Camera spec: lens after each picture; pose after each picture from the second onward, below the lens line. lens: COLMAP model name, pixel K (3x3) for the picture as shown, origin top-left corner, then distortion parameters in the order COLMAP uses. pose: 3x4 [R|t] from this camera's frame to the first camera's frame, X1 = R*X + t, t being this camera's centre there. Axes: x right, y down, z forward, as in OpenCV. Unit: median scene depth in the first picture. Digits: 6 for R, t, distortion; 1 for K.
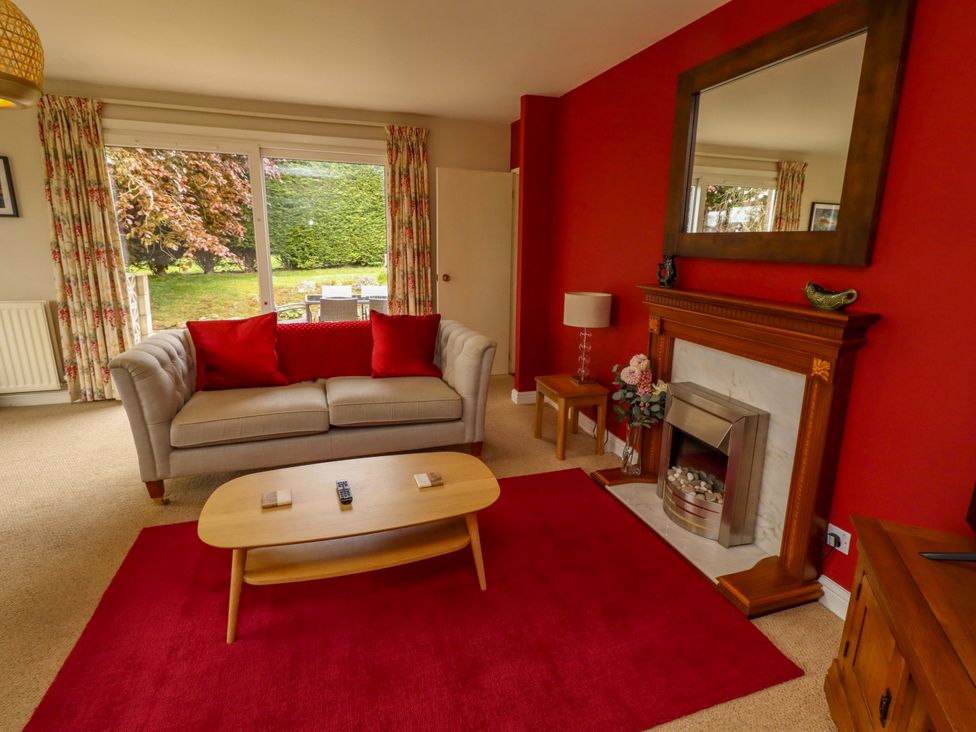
lens RADIAL K [[507.5, 0, 497.0], [0, 507.5, 351.3], [0, 0, 1]] dist [0.004045, -0.001513]
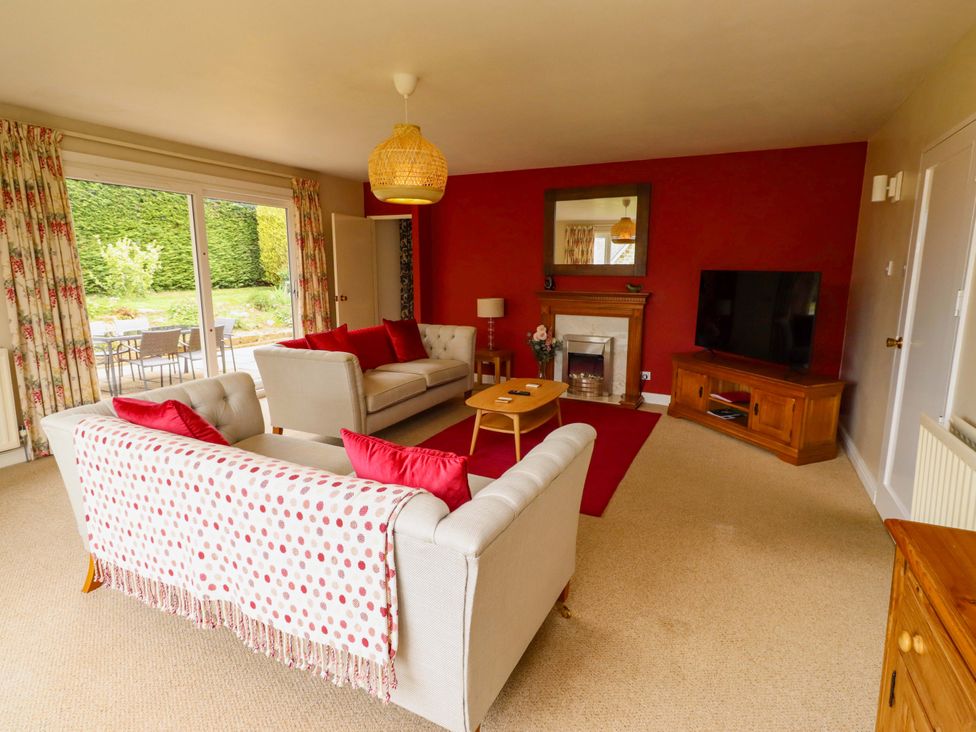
lens RADIAL K [[507.5, 0, 499.1], [0, 507.5, 351.1], [0, 0, 1]] dist [0.004045, -0.001513]
pose [[0.707832, -0.130495, 0.694222, -0.876340], [0.159834, 0.986887, 0.022541, 0.024832], [-0.688060, 0.095005, 0.719408, -0.213051]]
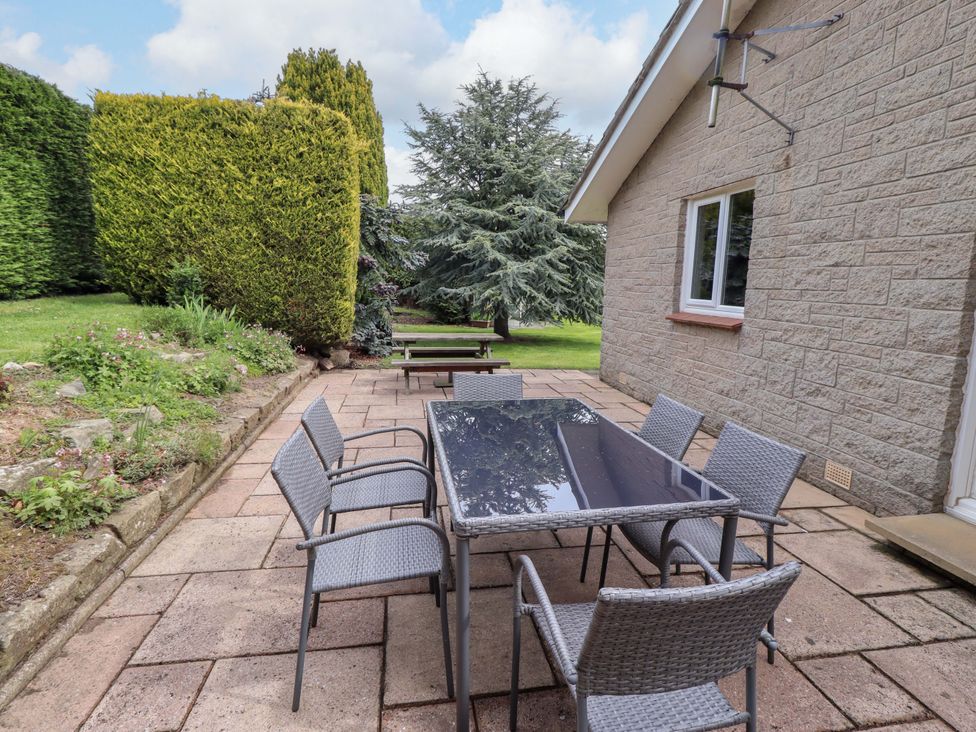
lens RADIAL K [[507.5, 0, 493.5], [0, 507.5, 352.2], [0, 0, 1]] dist [0.004045, -0.001513]
pose [[0.161152, -0.150167, 0.975438, -1.055591], [0.185506, 0.975349, 0.119505, -0.372634], [-0.969339, 0.161692, 0.185036, 1.815391]]
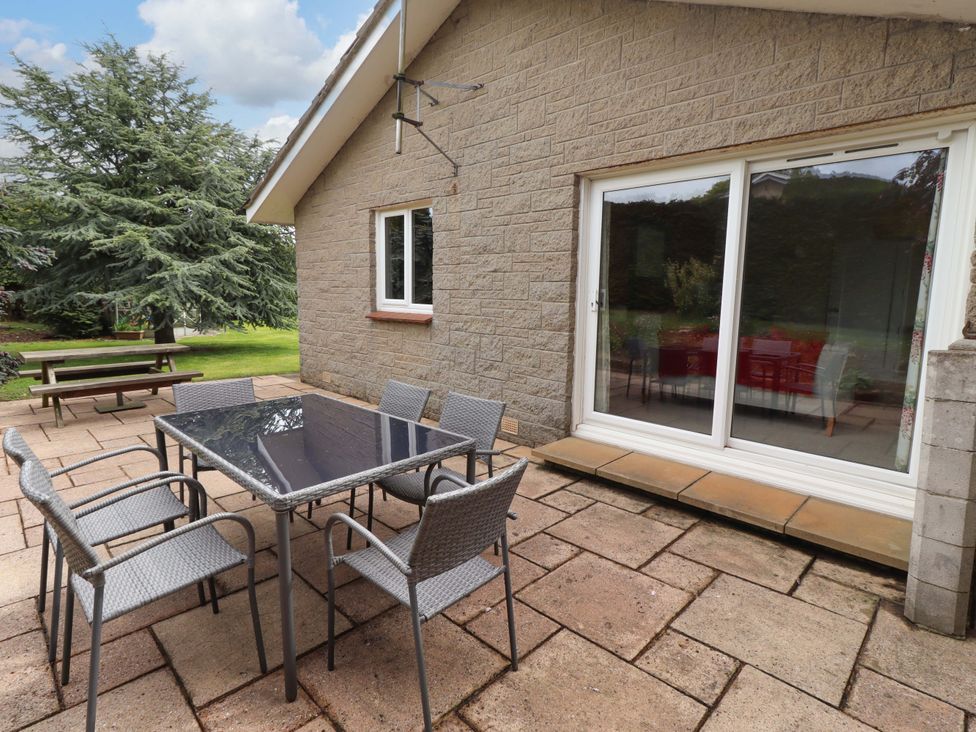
lens RADIAL K [[507.5, 0, 494.0], [0, 507.5, 351.4], [0, 0, 1]] dist [0.004045, -0.001513]
pose [[-0.444966, -0.133529, 0.885537, -1.153914], [0.165756, 0.959457, 0.227964, -0.396373], [-0.880074, 0.248220, -0.404792, 1.911157]]
